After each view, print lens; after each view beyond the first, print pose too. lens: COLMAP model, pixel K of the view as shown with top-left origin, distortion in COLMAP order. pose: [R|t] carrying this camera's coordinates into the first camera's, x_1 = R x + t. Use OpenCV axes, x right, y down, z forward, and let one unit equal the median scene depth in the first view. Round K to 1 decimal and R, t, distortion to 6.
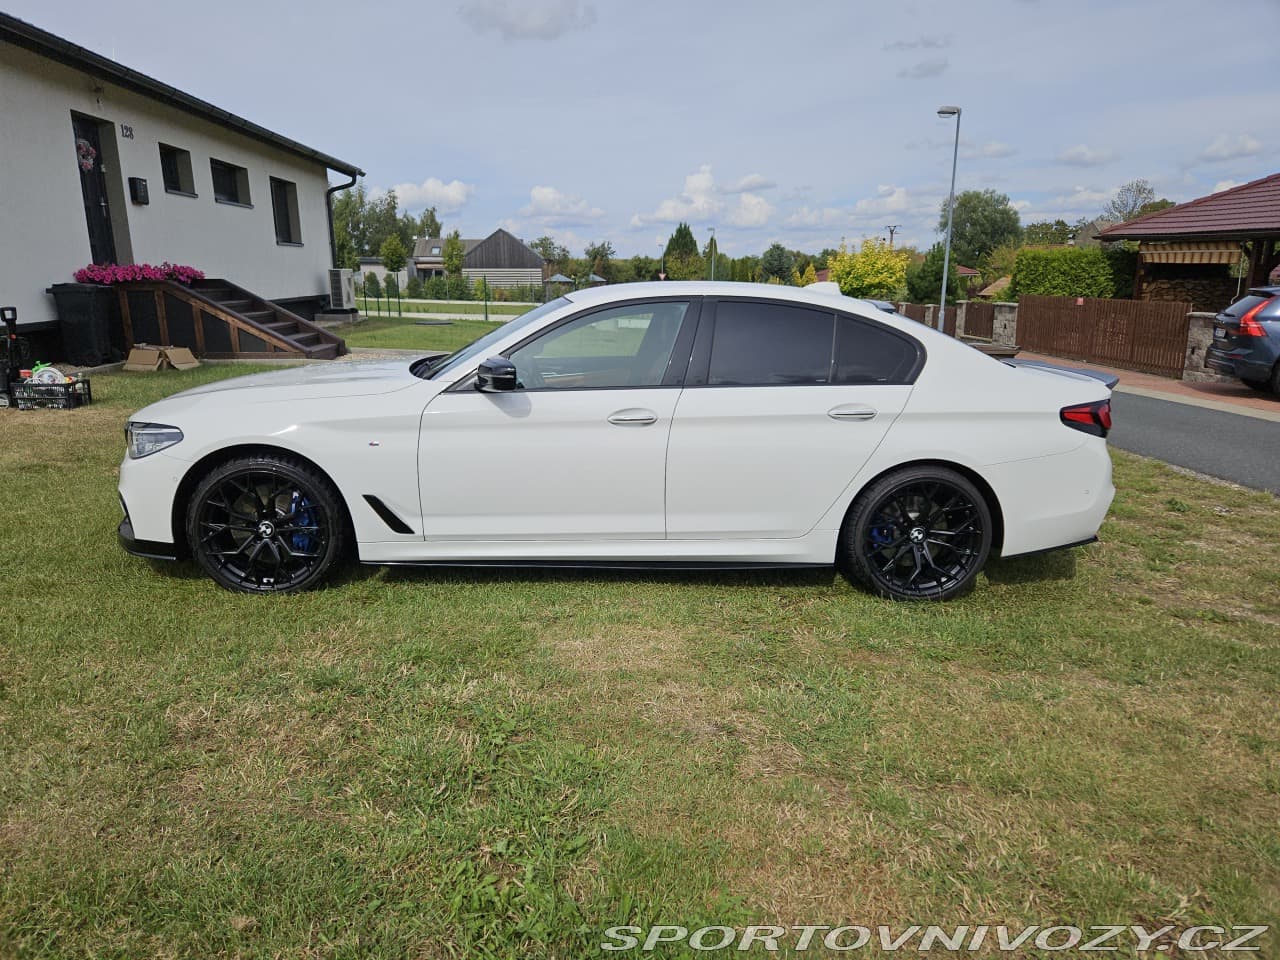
lens RADIAL K [[872.2, 0, 640.0], [0, 872.2, 480.0], [0, 0, 1]] dist [0.059629, -0.062637]
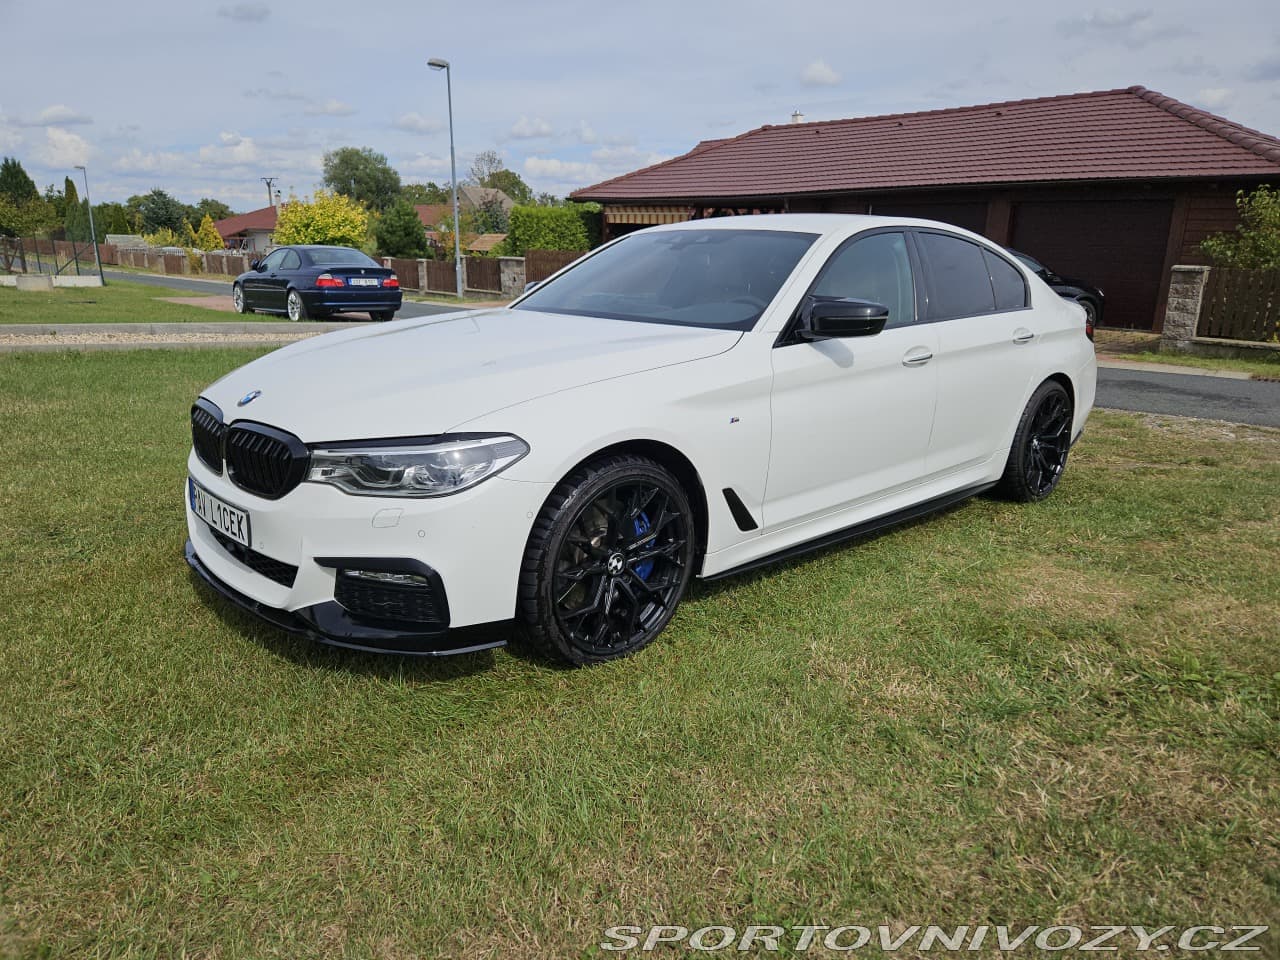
lens RADIAL K [[851.8, 0, 648.3], [0, 851.8, 468.4], [0, 0, 1]] dist [0.074303, -0.061716]
pose [[0.759857, -0.161274, 0.629769, -0.126722], [0.137772, 0.986684, 0.086444, -0.011227], [-0.635324, 0.021079, 0.771958, 0.073859]]
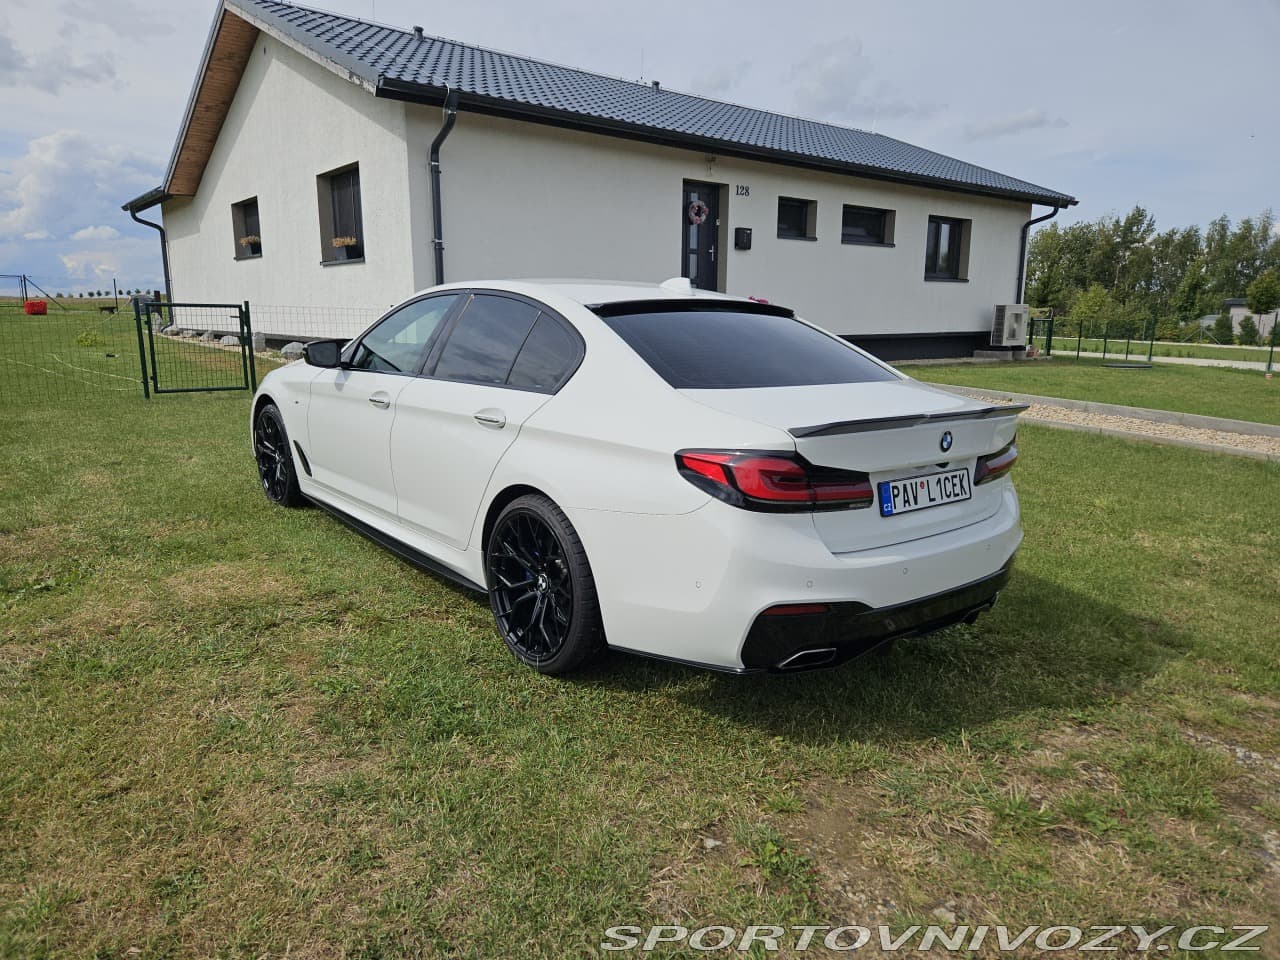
lens RADIAL K [[872.2, 0, 640.0], [0, 872.2, 480.0], [0, 0, 1]] dist [0.059629, -0.062637]
pose [[0.567275, 0.153634, -0.809071, 0.166998], [-0.195901, 0.979417, 0.048626, -0.014358], [0.799889, 0.130914, 0.585696, 0.099162]]
